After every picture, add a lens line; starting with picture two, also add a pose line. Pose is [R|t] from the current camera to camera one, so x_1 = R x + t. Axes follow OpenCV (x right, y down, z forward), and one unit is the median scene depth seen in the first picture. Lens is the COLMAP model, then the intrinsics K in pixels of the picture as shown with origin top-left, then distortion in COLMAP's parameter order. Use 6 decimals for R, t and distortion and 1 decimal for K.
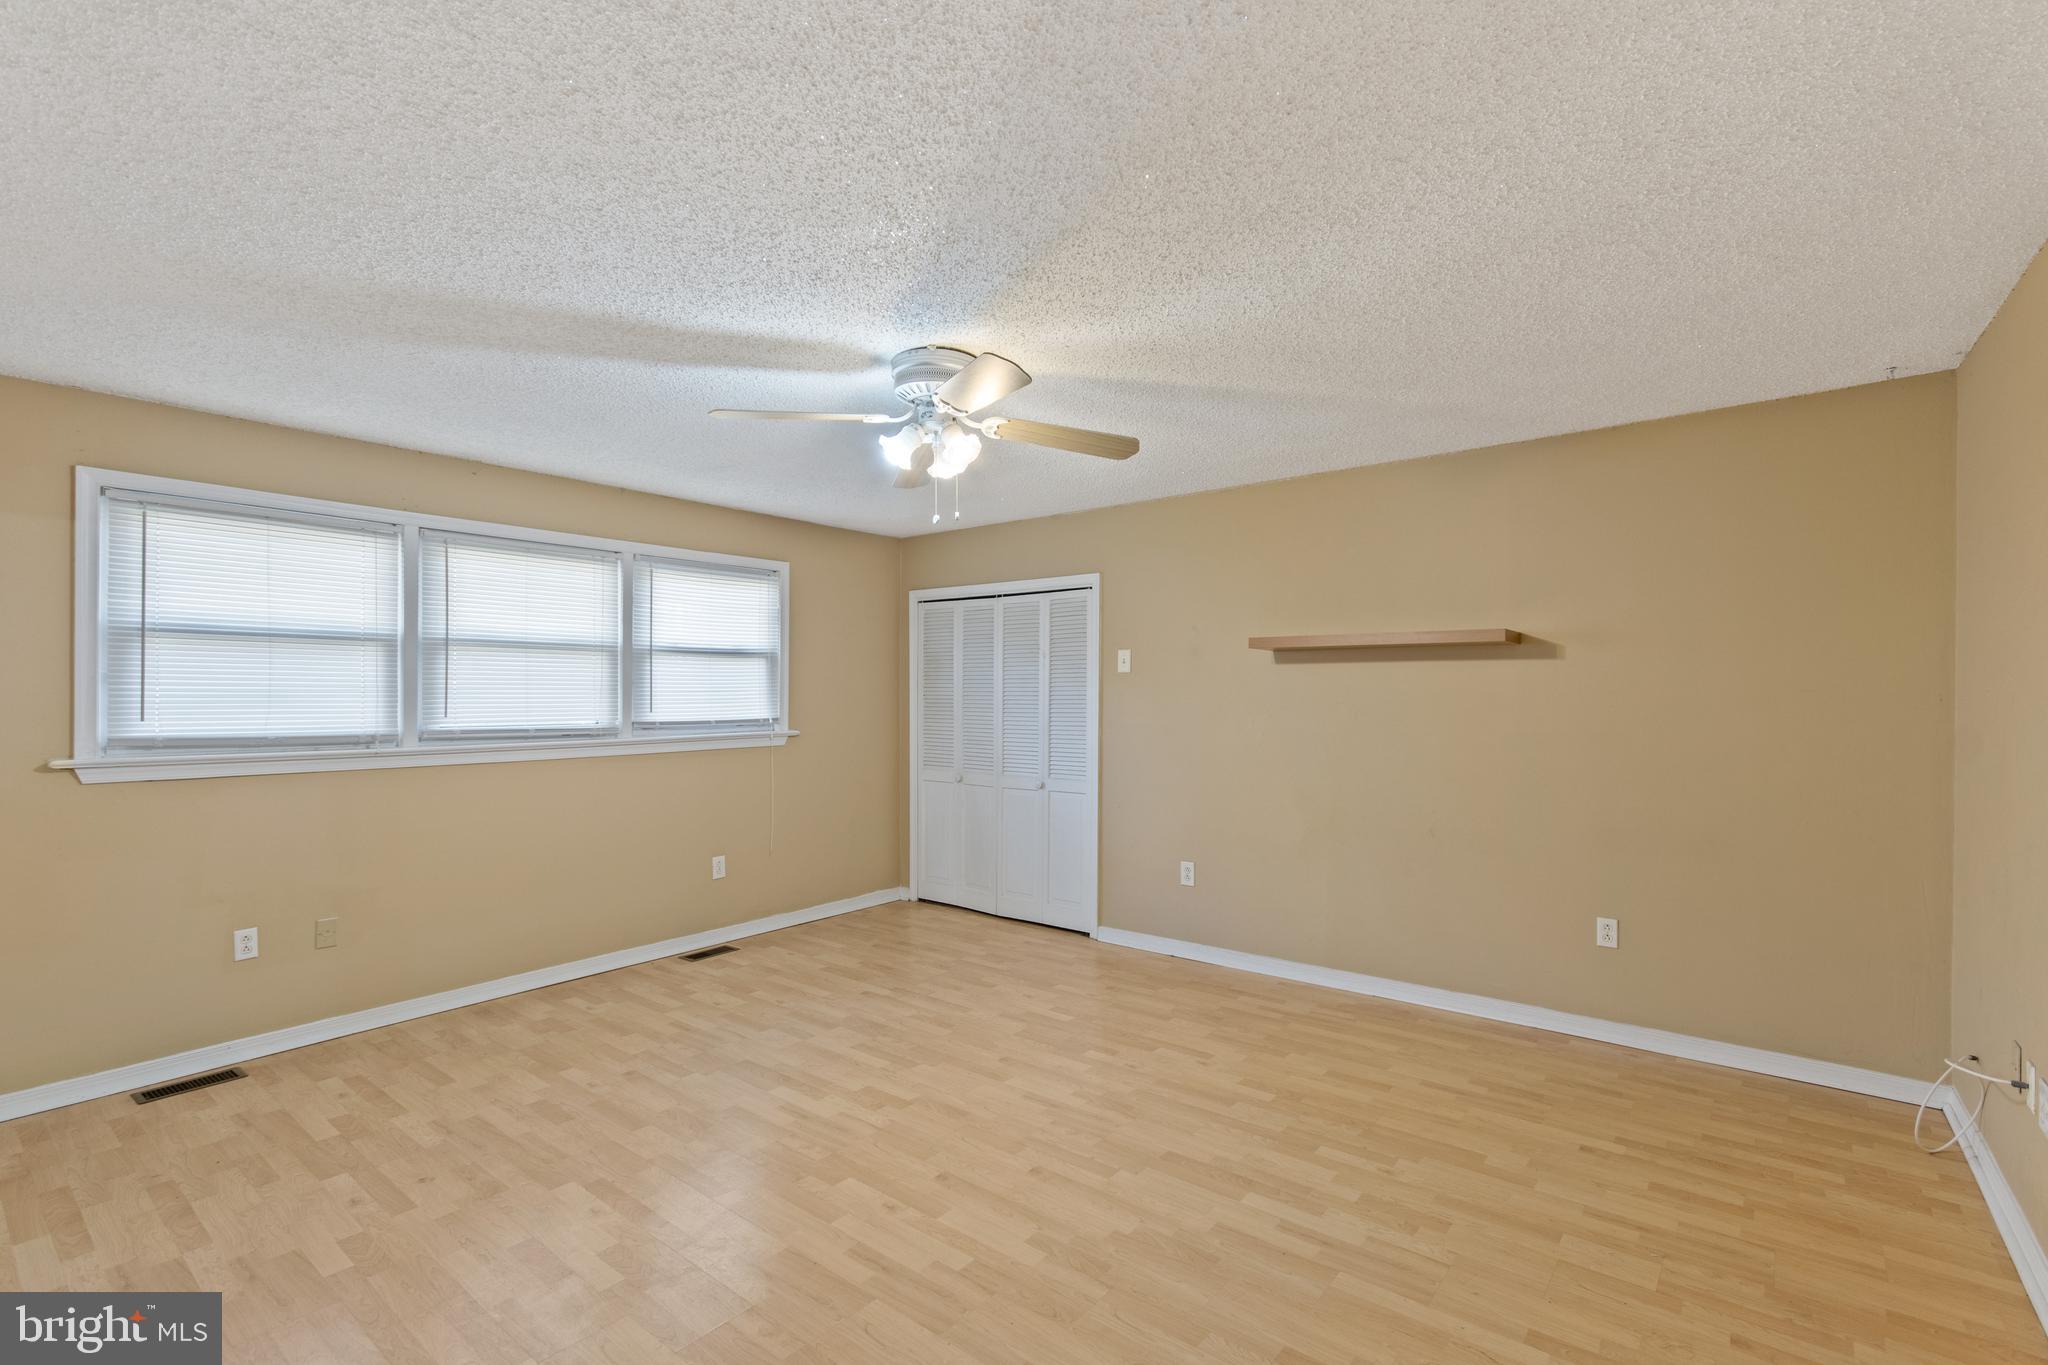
lens RADIAL K [[918.6, 0, 1016.0], [0, 918.6, 691.0], [0, 0, 1]] dist [0.000178, 0.001388]
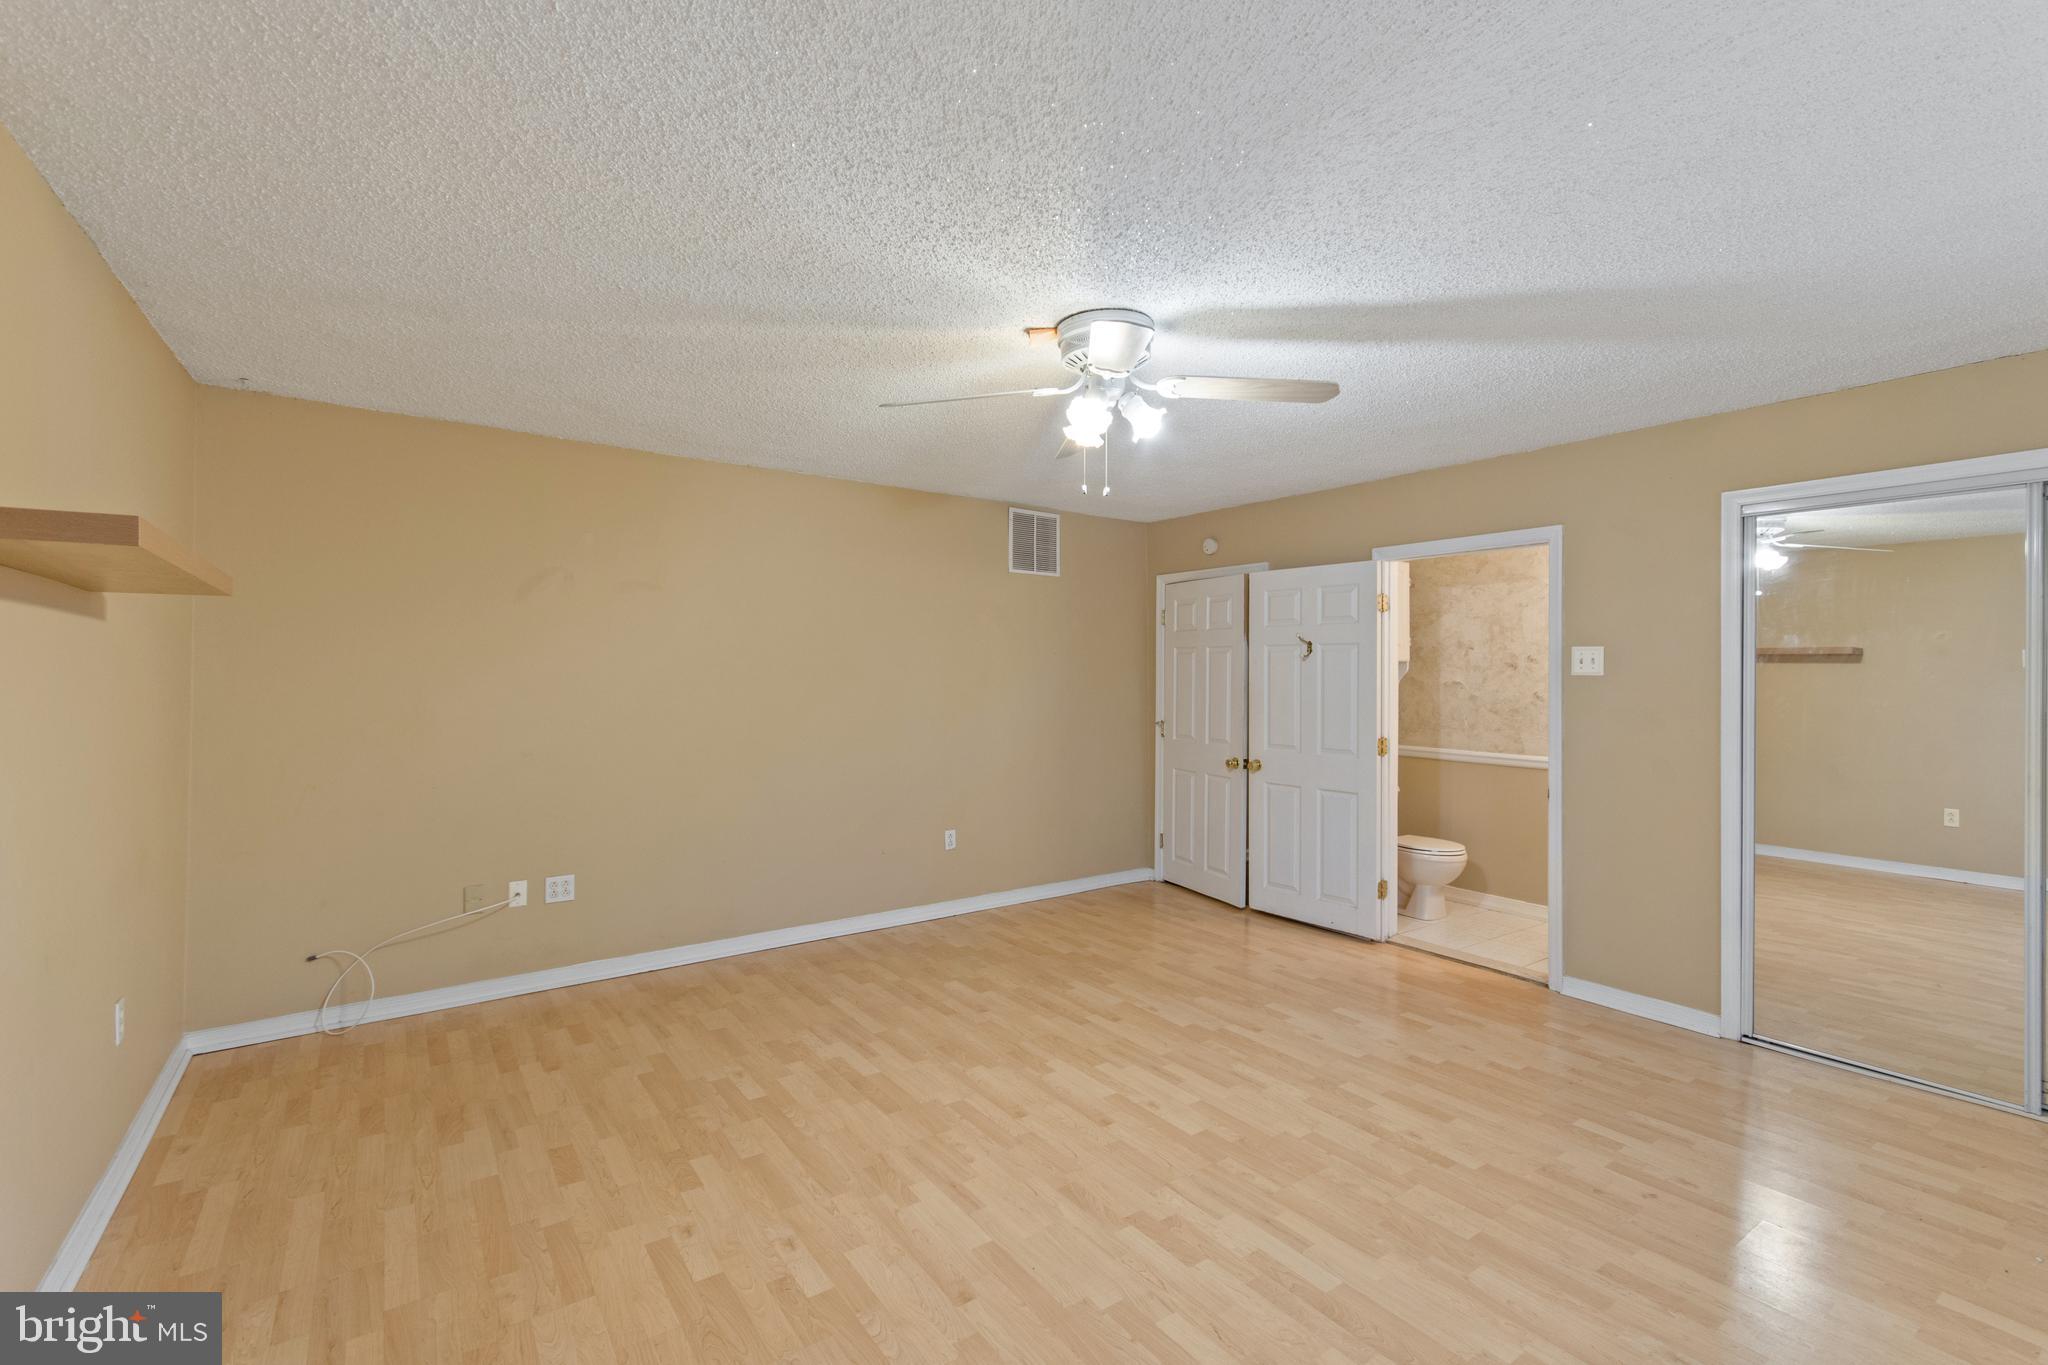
lens RADIAL K [[918.6, 0, 1022.6], [0, 918.6, 681.3], [0, 0, 1]] dist [0.000178, 0.001388]
pose [[-0.964512, -0.003132, 0.264020, -0.207085], [-0.002124, 0.999989, 0.004103, 0.002708], [-0.264031, 0.003396, -0.964508, 1.584514]]
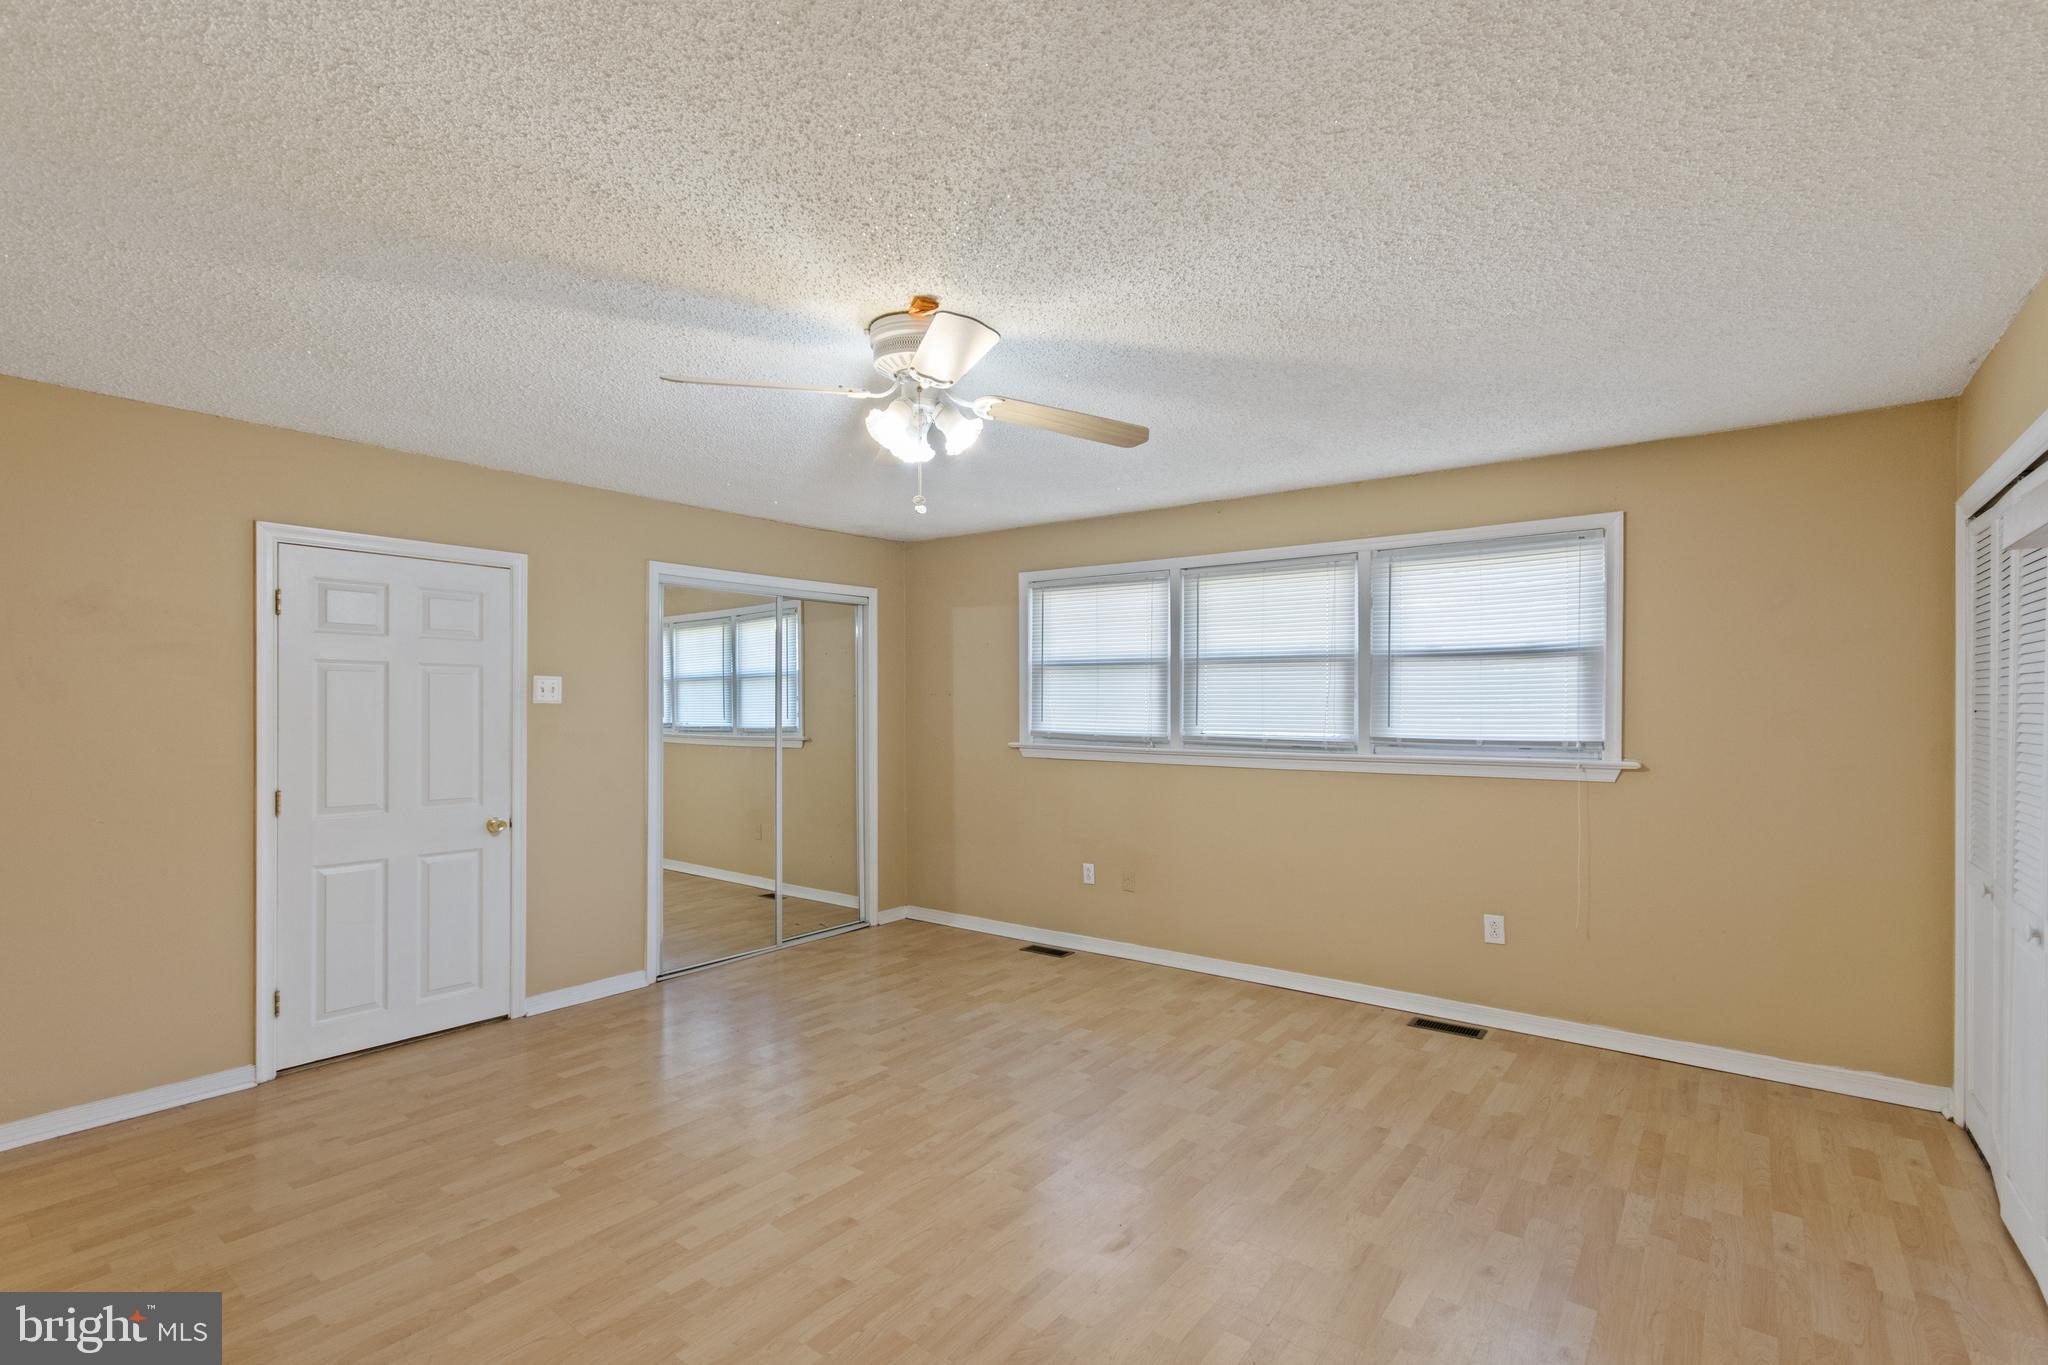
lens RADIAL K [[918.6, 0, 1042.9], [0, 918.6, 716.4], [0, 0, 1]] dist [0.000178, 0.001388]
pose [[0.047451, 0.015159, -0.998759, 0.658382], [0.002054, 0.999881, 0.015274, -0.001578], [0.998871, -0.002776, 0.047415, 0.883917]]
